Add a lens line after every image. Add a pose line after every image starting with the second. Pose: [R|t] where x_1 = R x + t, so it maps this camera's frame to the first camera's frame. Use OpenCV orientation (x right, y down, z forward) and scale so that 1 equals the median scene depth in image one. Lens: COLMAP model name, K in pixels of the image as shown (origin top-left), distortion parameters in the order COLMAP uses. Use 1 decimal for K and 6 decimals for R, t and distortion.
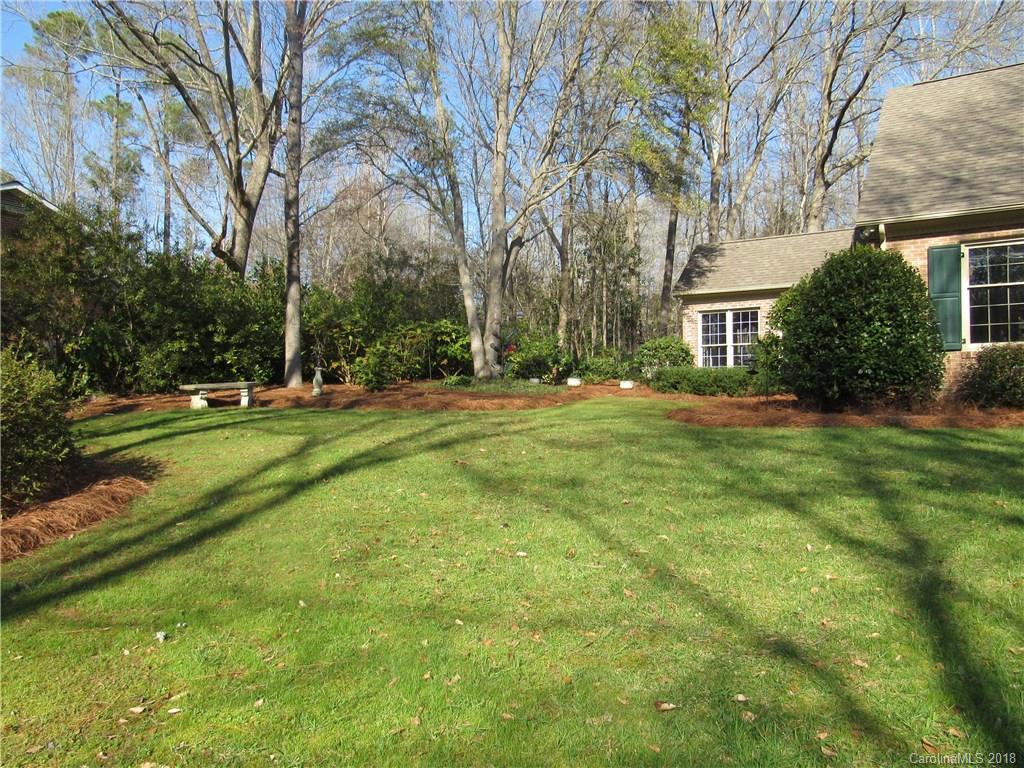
lens RADIAL K [[718.2, 0, 511.6], [0, 718.2, 403.2], [0, 0, 1]] dist [-0.044021, 0.005858]
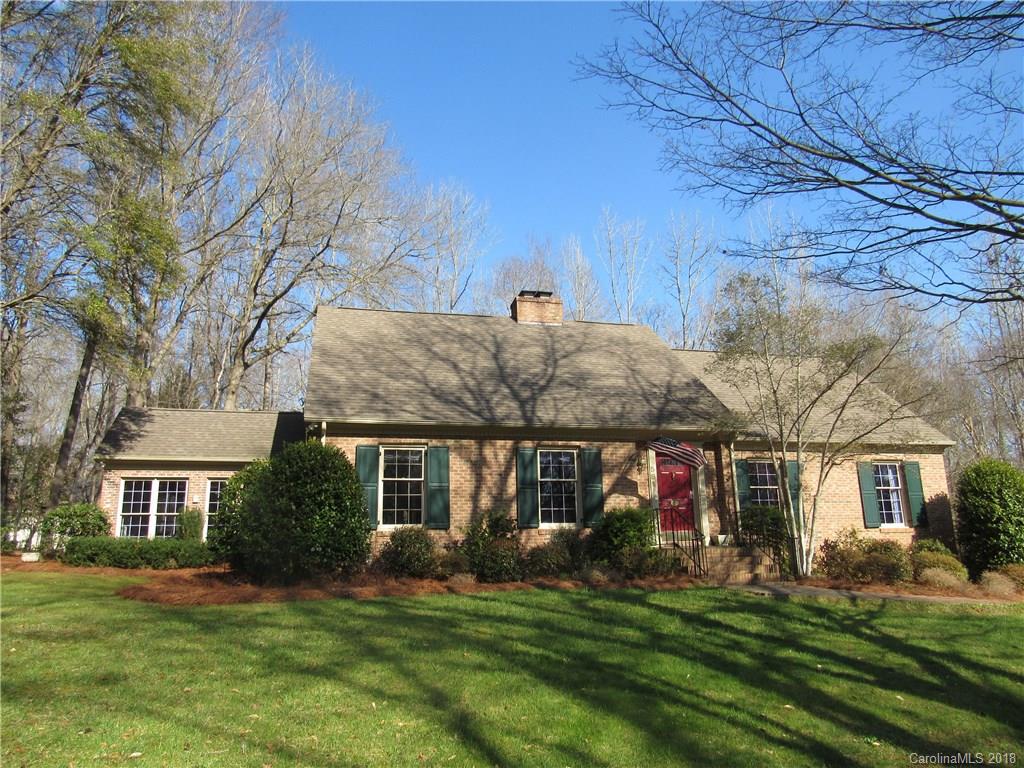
lens RADIAL K [[720.2, 0, 512.0], [0, 720.2, 384.0], [0, 0, 1]] dist [-0.000904, -0.007125]
pose [[0.676264, 0.163735, 0.718233, -0.140485], [0.018084, 0.971002, -0.238386, -0.015844], [-0.736438, 0.174200, 0.653693, -0.047058]]
